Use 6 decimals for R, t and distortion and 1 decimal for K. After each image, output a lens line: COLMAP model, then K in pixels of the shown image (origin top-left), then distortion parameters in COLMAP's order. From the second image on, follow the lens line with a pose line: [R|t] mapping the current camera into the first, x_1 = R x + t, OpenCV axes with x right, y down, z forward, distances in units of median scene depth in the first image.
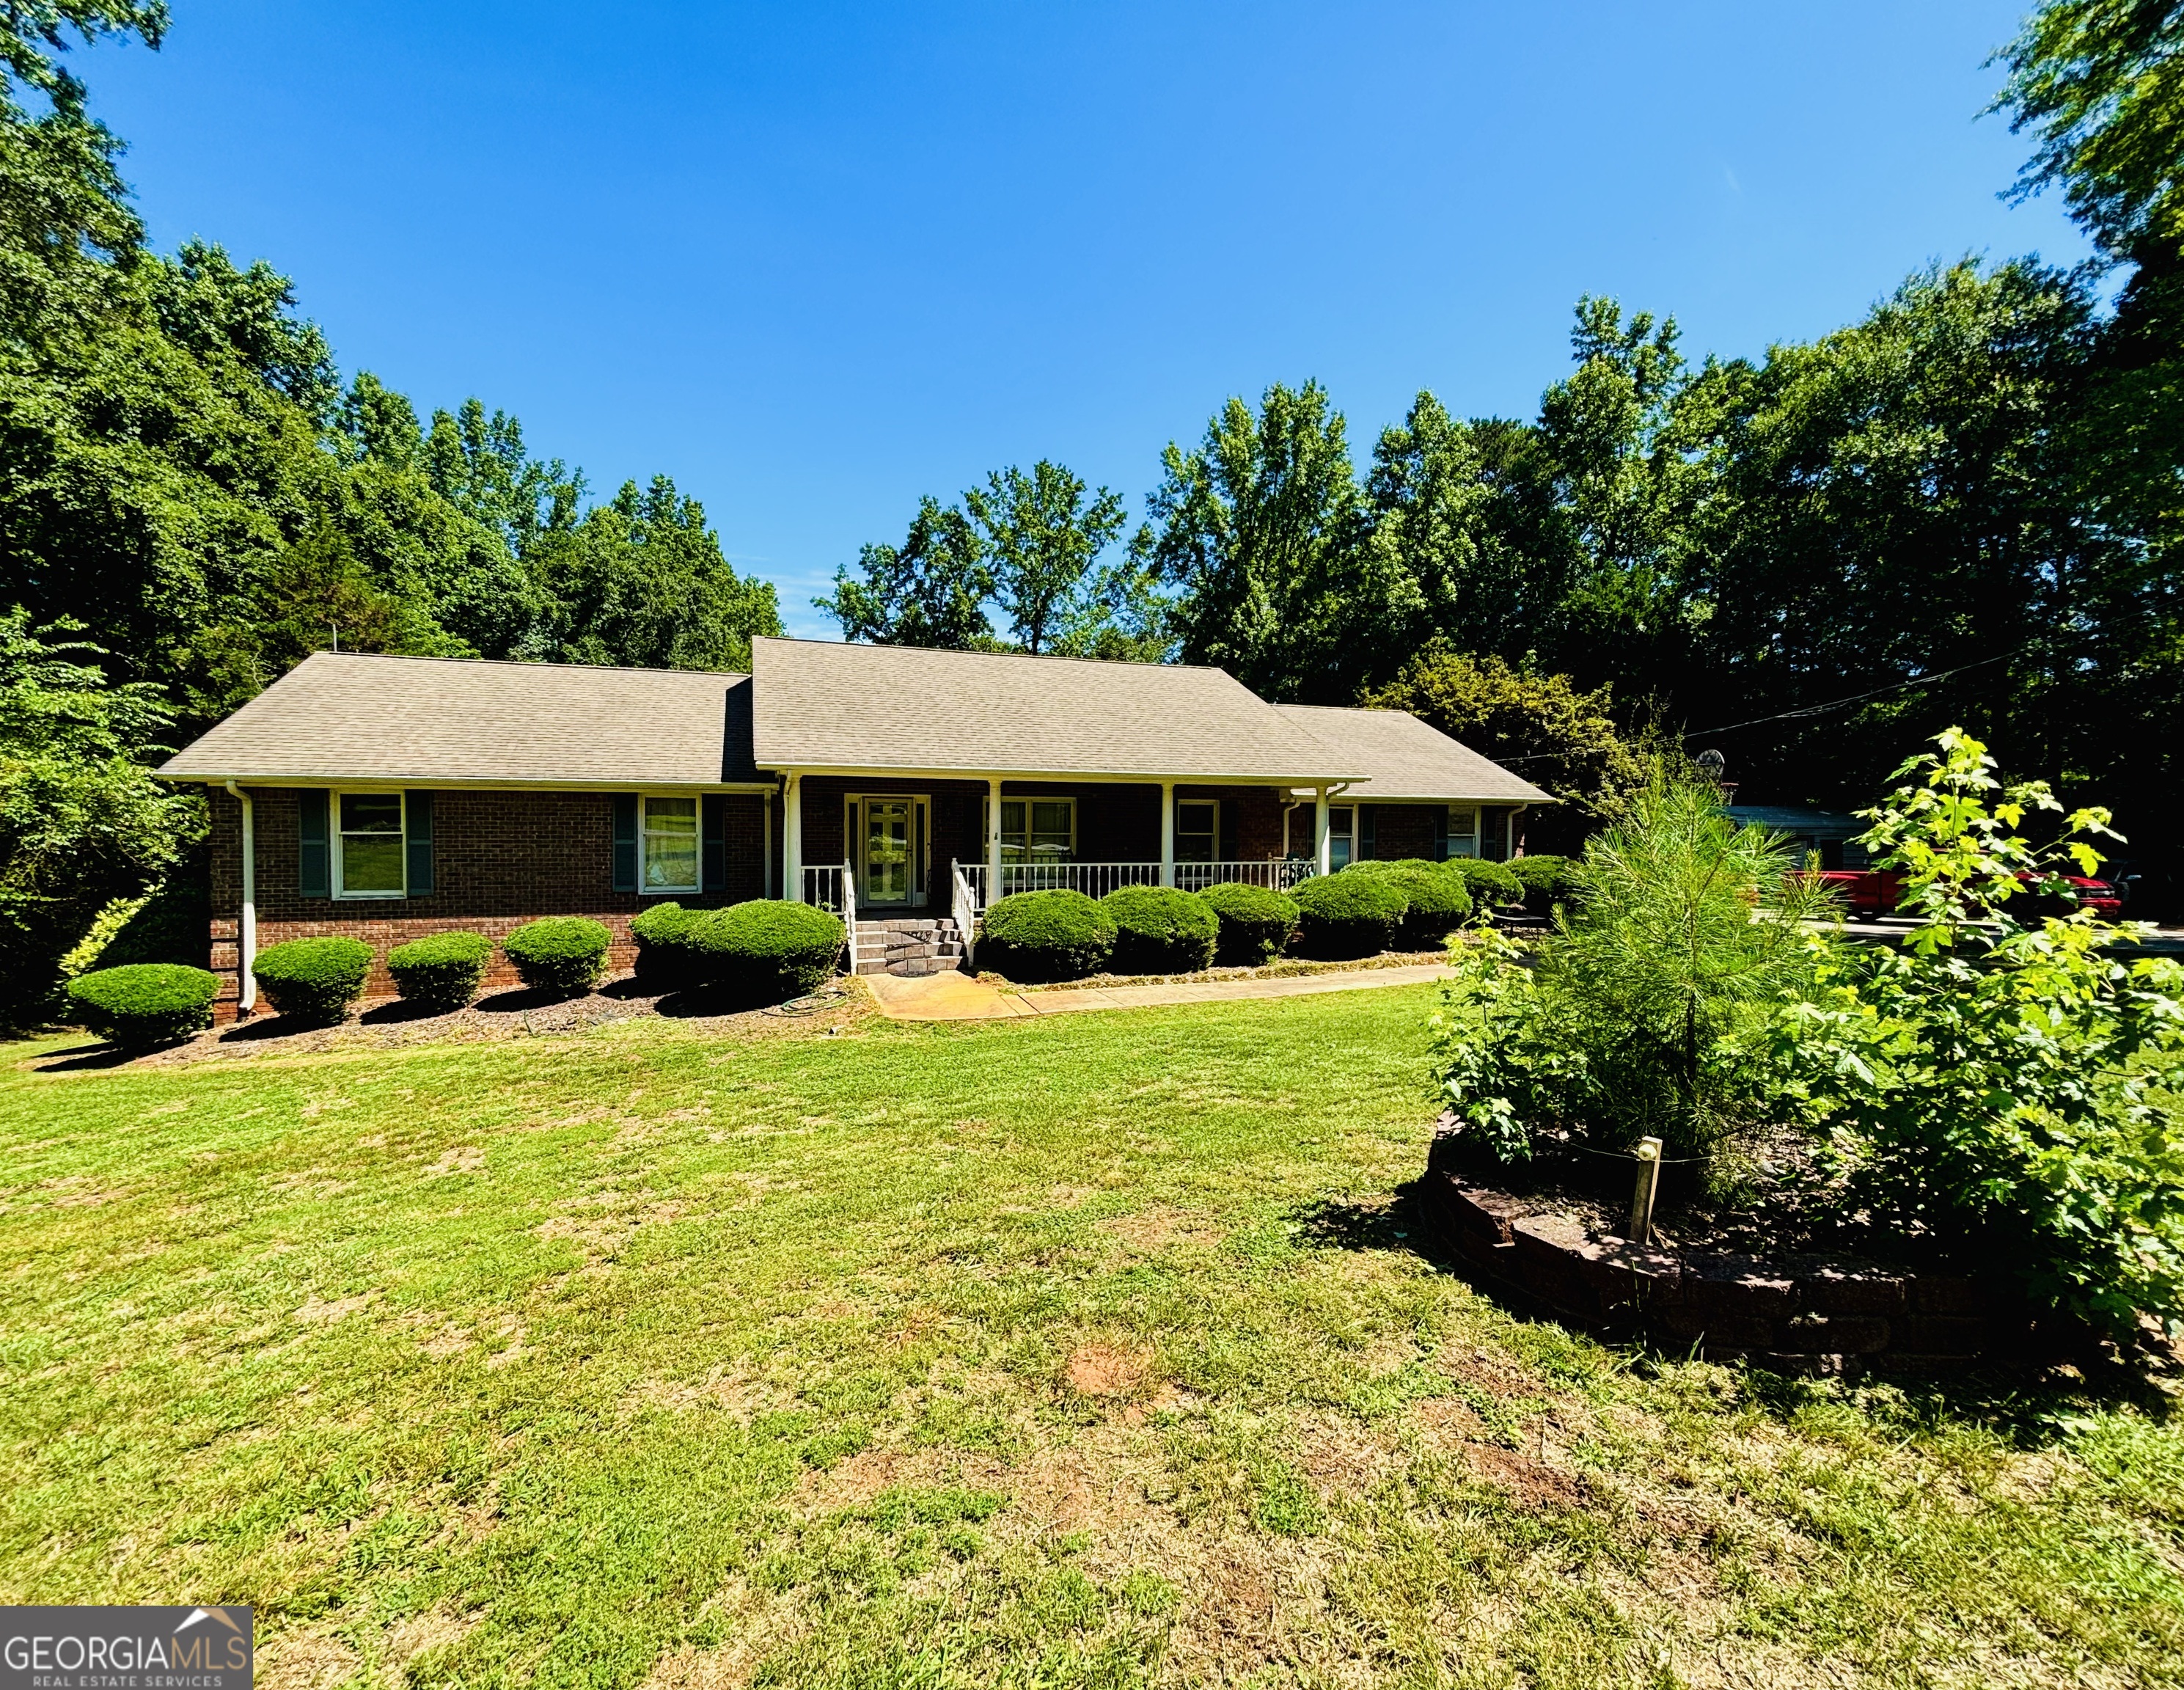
lens RADIAL K [[911.7, 0, 1090.5], [0, 911.7, 845.5], [0, 0, 1]] dist [0.000899, 0.001084]
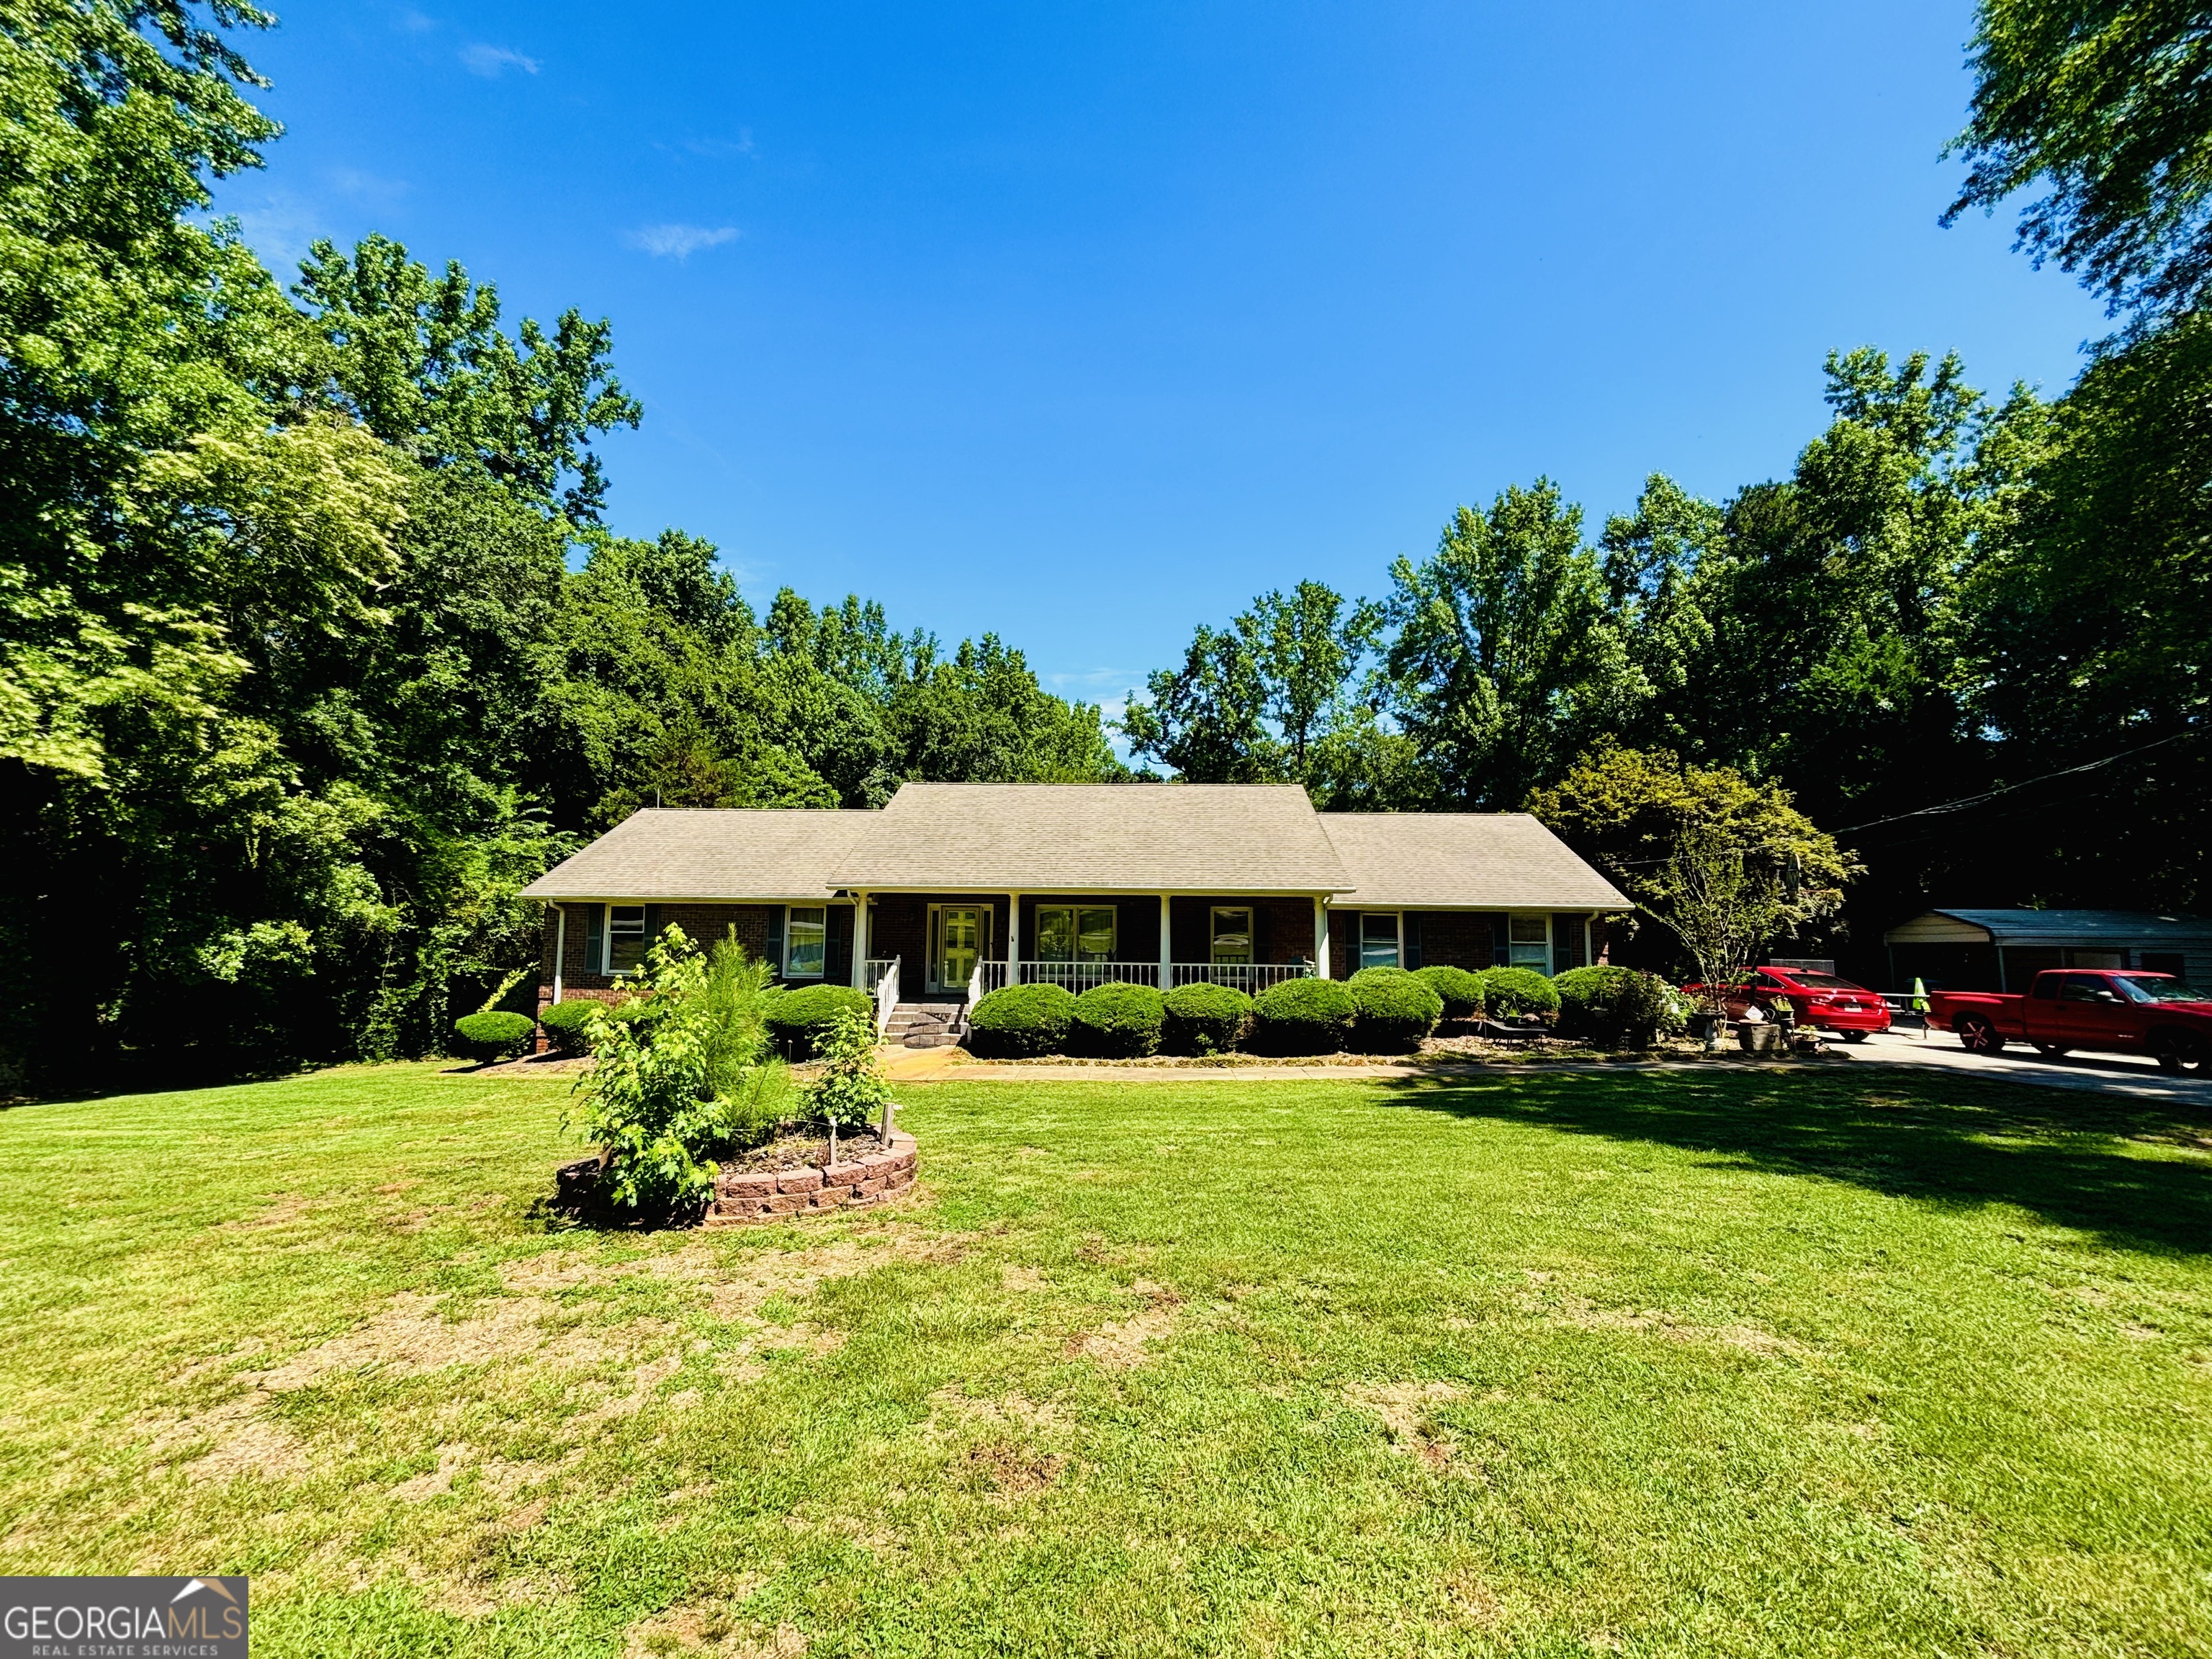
lens RADIAL K [[893.0, 0, 1106.5], [0, 893.0, 828.0], [0, 0, 1]] dist [-0.000566, 0.000699]
pose [[0.935258, -0.029478, -0.352738, 0.169670], [-0.014207, 0.992597, -0.120617, -0.005870], [0.353682, 0.117819, 0.927916, -0.041480]]
